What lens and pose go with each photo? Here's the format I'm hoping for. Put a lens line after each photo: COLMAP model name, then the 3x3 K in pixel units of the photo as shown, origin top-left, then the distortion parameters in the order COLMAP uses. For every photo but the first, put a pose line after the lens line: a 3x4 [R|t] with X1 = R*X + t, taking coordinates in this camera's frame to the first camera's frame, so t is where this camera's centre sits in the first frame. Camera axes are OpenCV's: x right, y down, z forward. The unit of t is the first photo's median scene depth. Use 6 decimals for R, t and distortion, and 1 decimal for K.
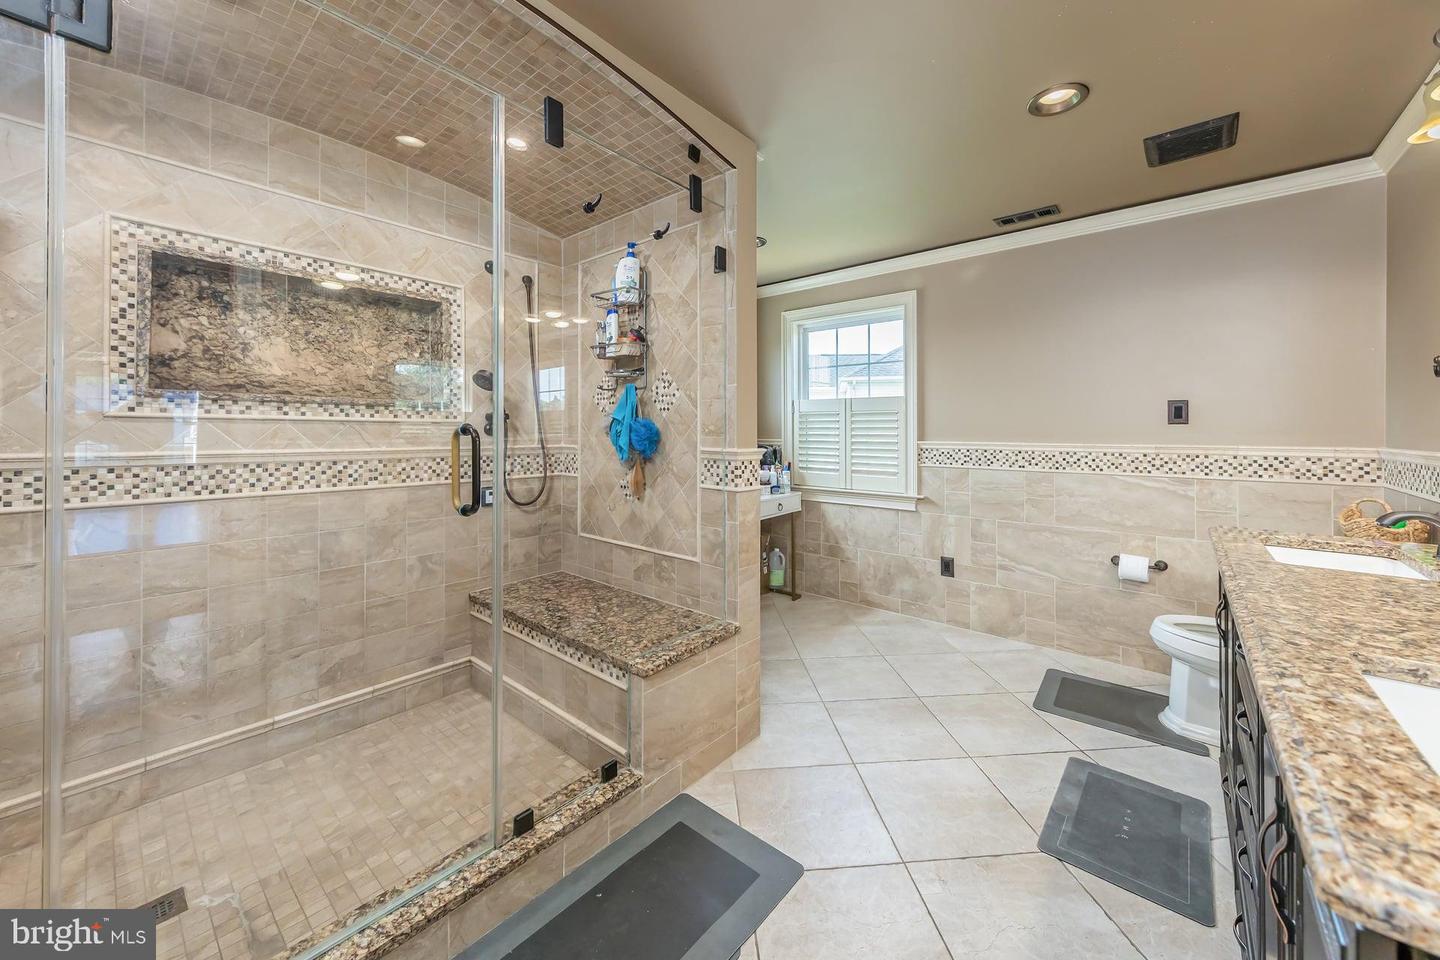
lens RADIAL K [[529.2, 0, 730.8], [0, 529.2, 433.3], [0, 0, 1]] dist [-0.001474, -0.000060]
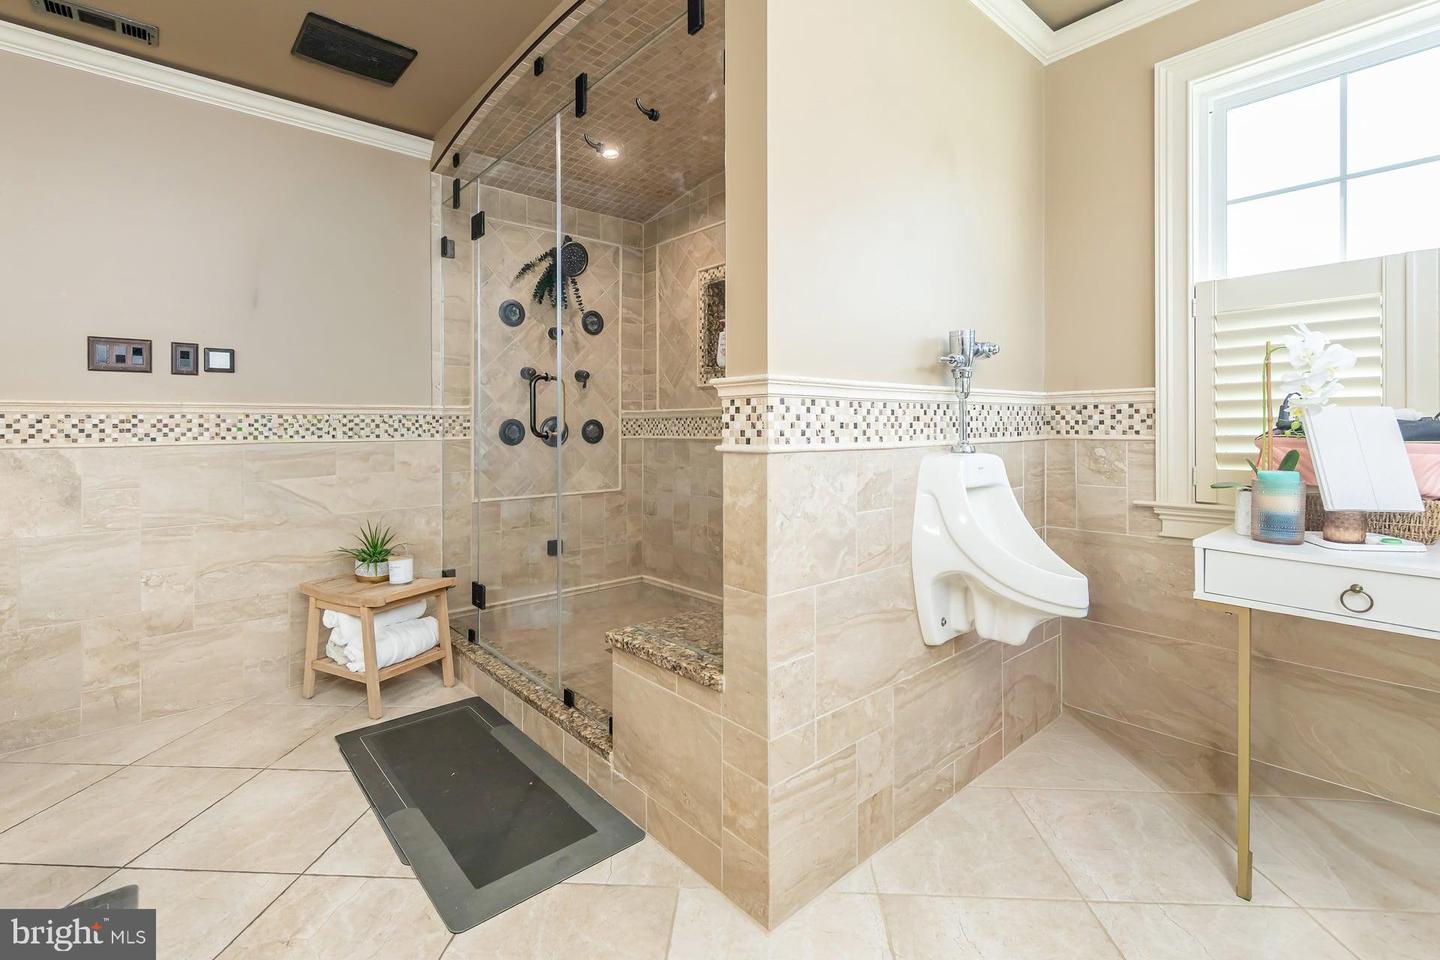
lens RADIAL K [[642.3, 0, 727.9], [0, 642.3, 433.3], [0, 0, 1]] dist [0.000593, 0.000223]
pose [[-0.143485, 0.004803, -0.989641, 0.799066], [0.006682, 0.999970, 0.003884, 0.098449], [0.989630, -0.006055, -0.143513, 1.242195]]
